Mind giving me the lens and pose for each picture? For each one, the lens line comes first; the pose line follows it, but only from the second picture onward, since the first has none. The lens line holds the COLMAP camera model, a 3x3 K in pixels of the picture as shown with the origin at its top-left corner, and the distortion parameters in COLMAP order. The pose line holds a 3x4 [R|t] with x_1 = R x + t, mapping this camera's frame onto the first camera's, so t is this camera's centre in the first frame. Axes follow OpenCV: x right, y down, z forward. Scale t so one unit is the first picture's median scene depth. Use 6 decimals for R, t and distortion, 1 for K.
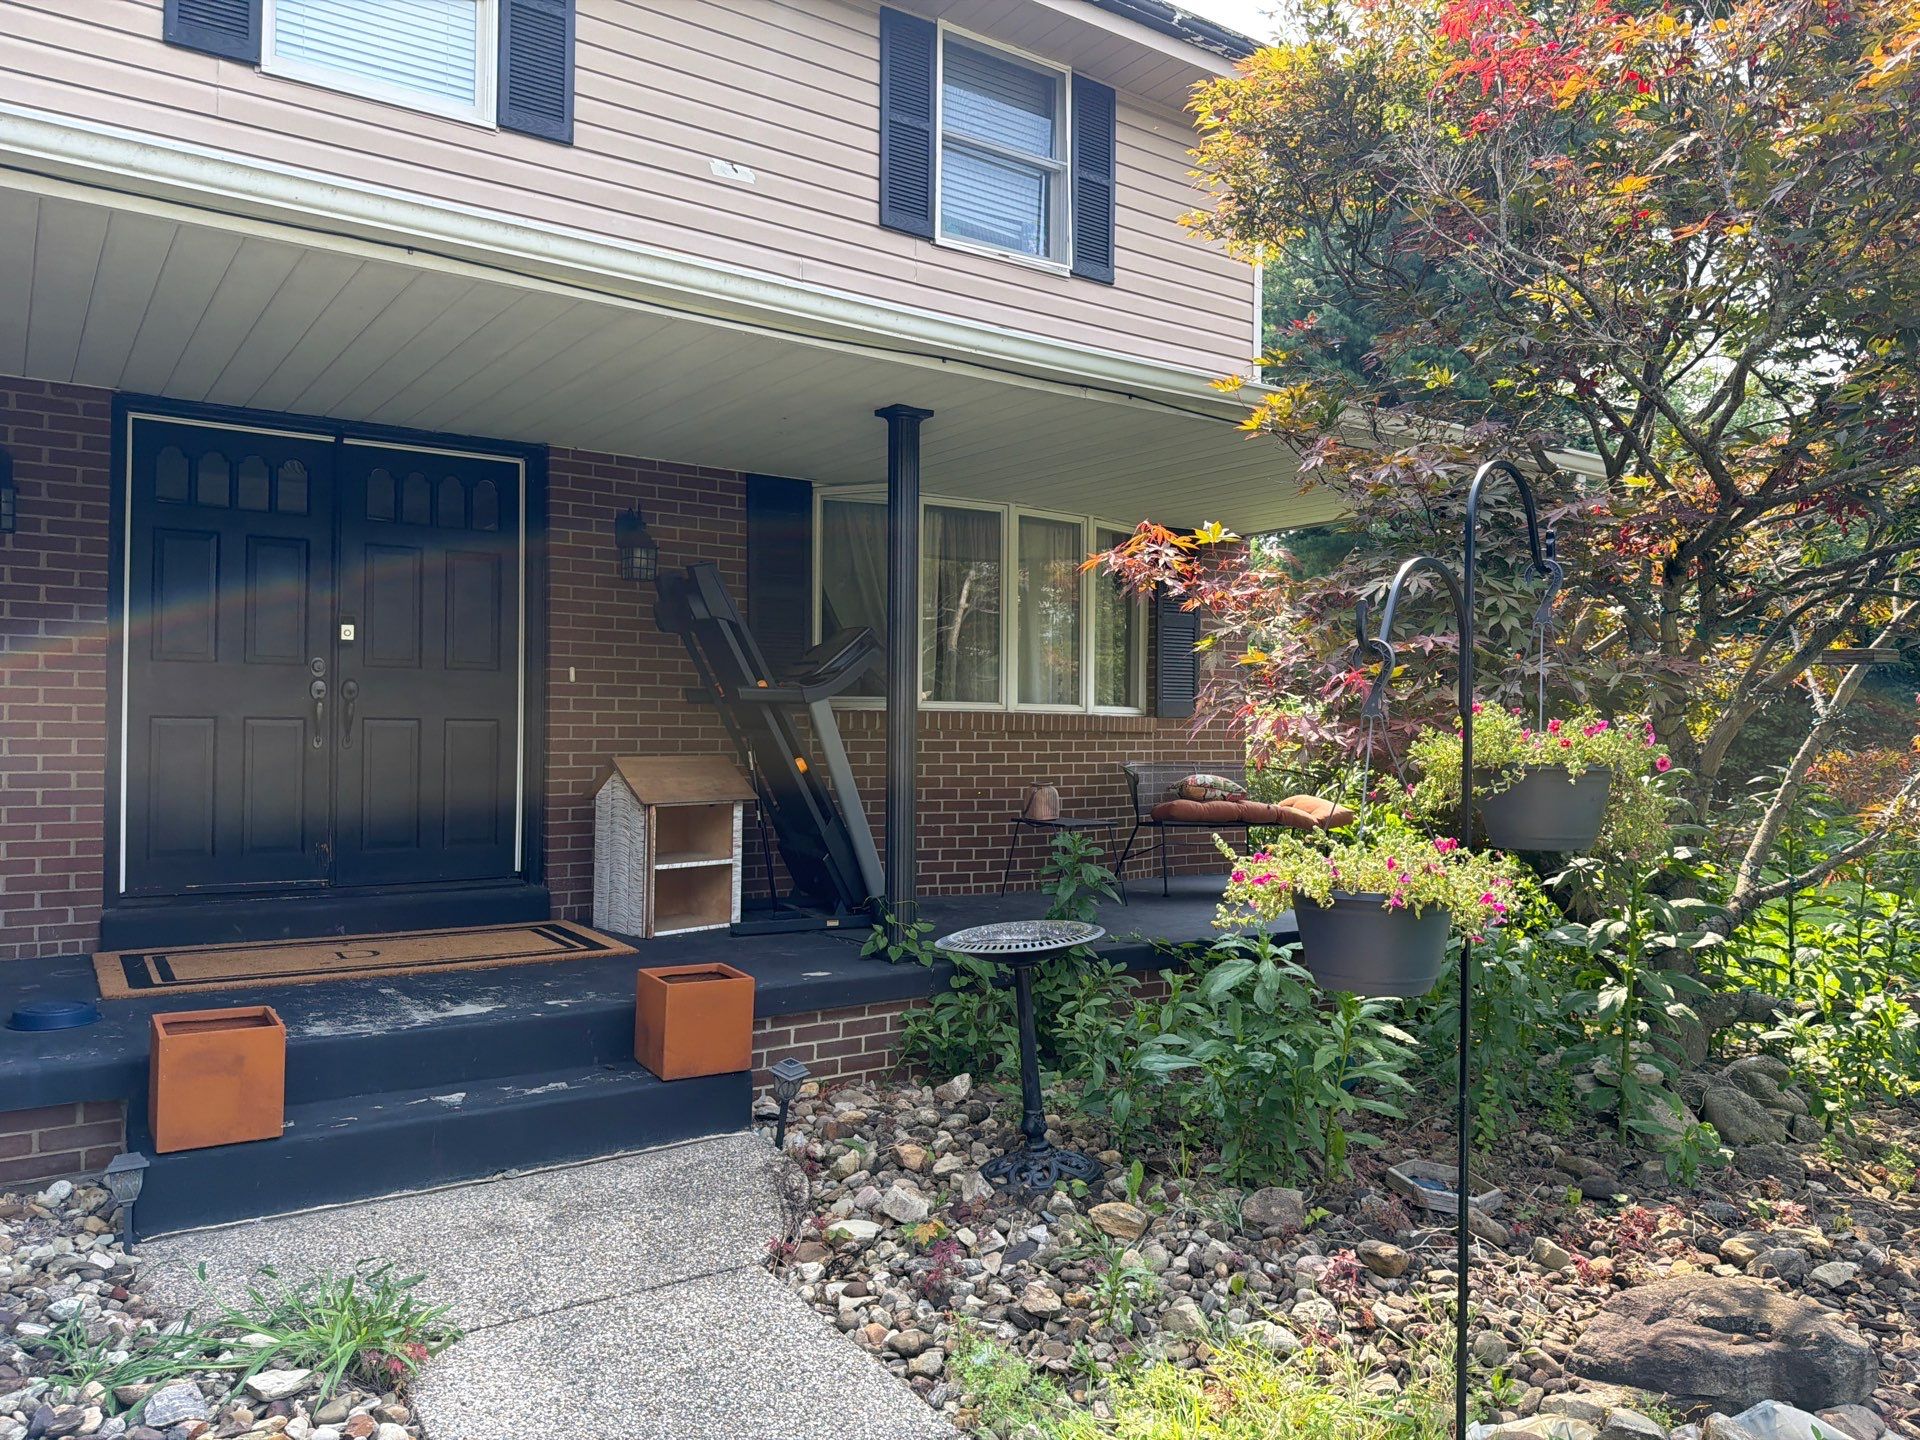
lens RADIAL K [[1359.8, 0, 960.0], [0, 1359.8, 720.0], [0, 0, 1]] dist [0.002679, -0.002663]
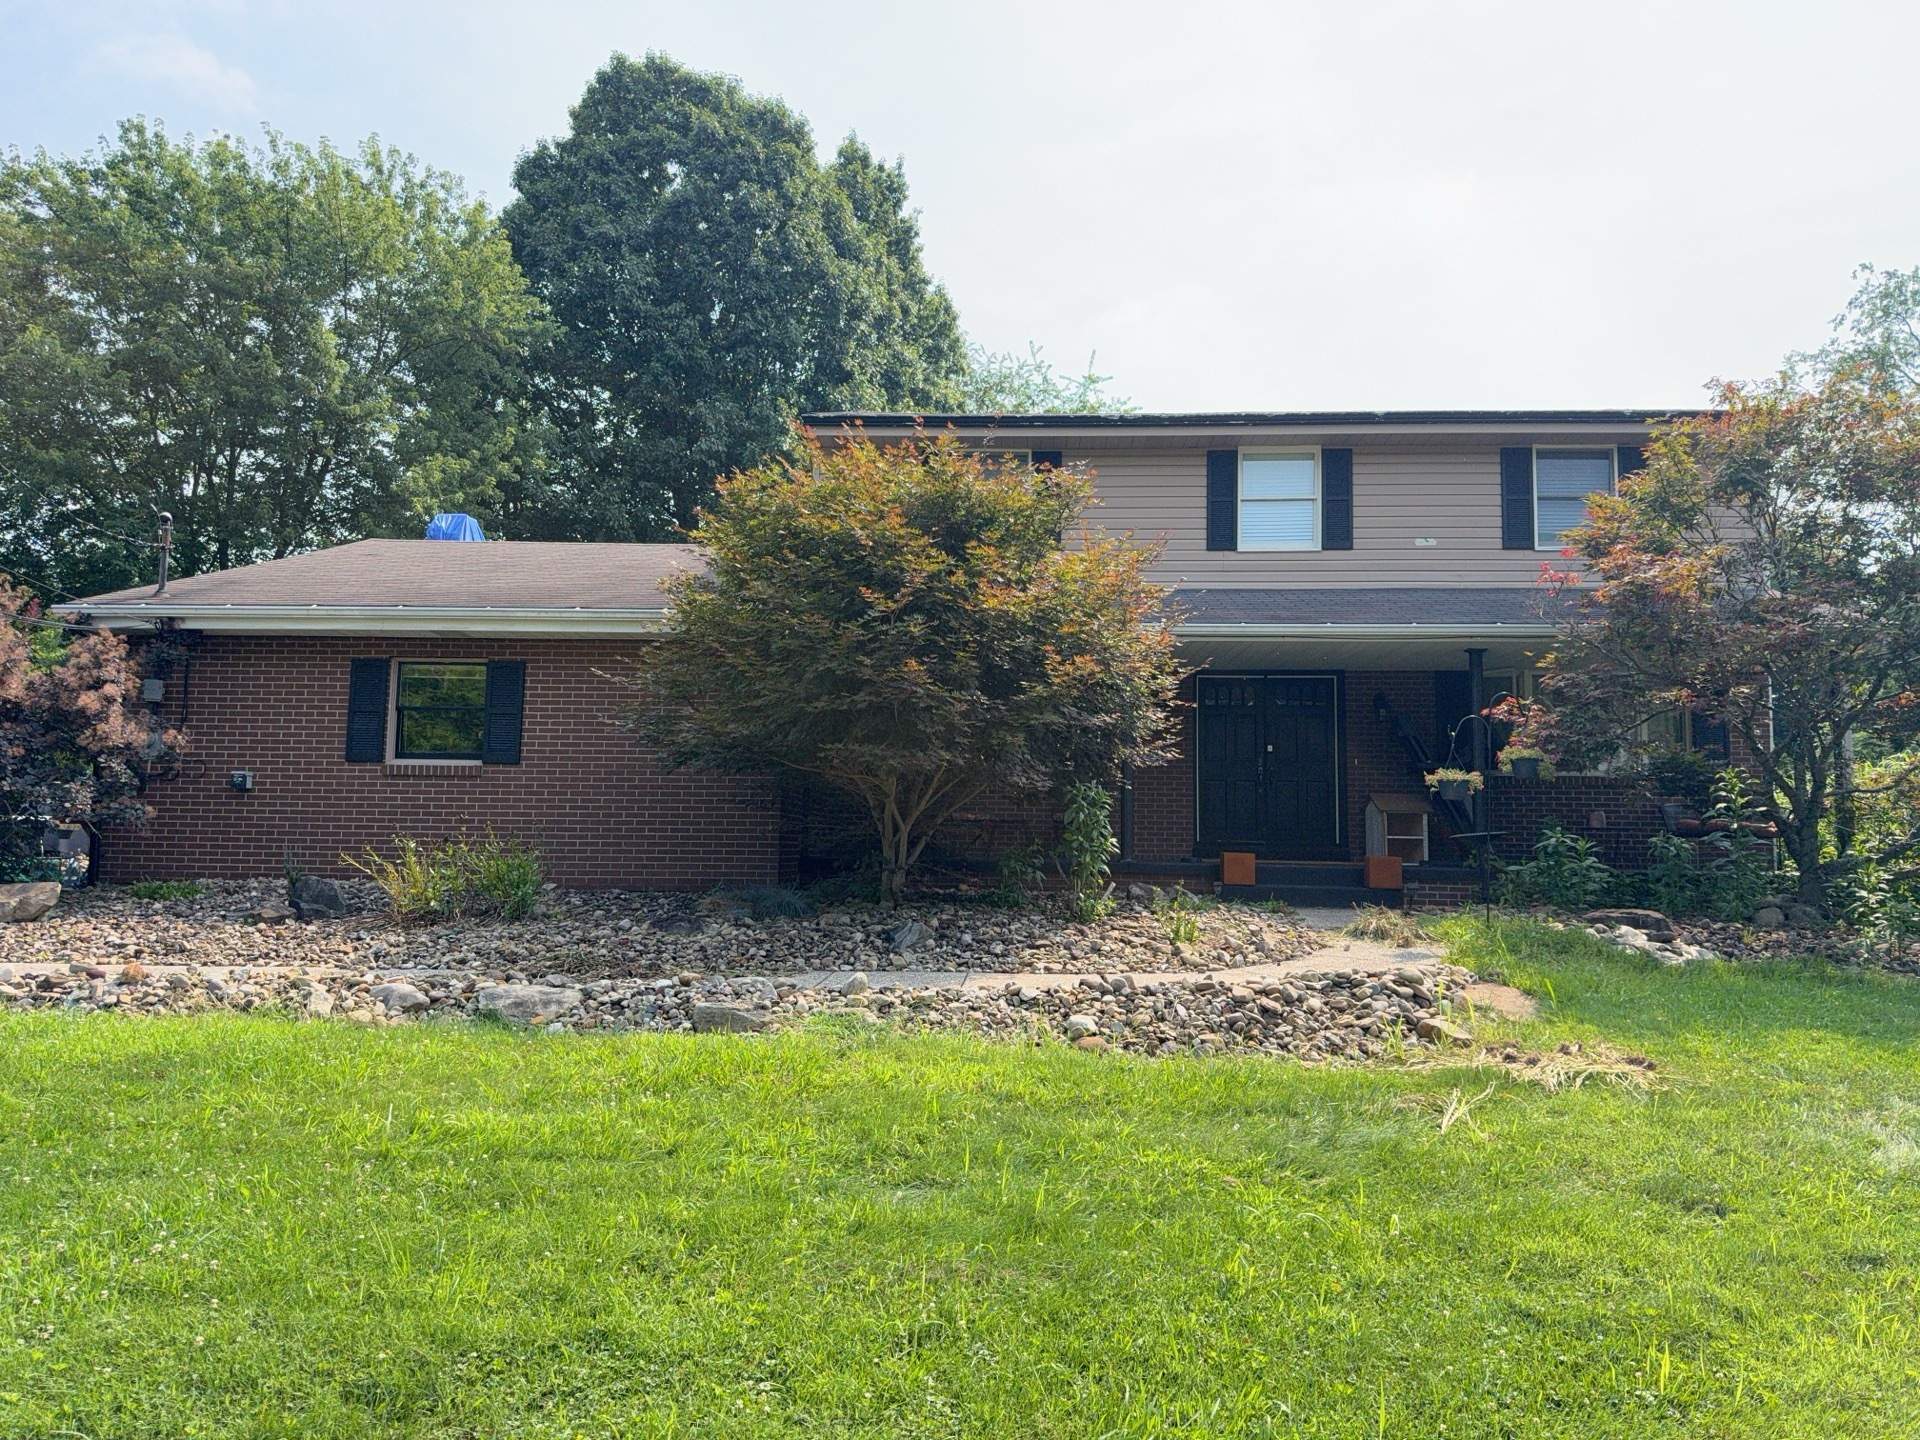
lens RADIAL K [[1359.8, 0, 960.0], [0, 1359.8, 720.0], [0, 0, 1]] dist [0.002679, -0.002663]
pose [[0.799921, -0.061091, -0.596988, 0.627830], [-0.009735, 0.993353, -0.114696, 0.183029], [0.600027, 0.097559, 0.794009, -1.417671]]
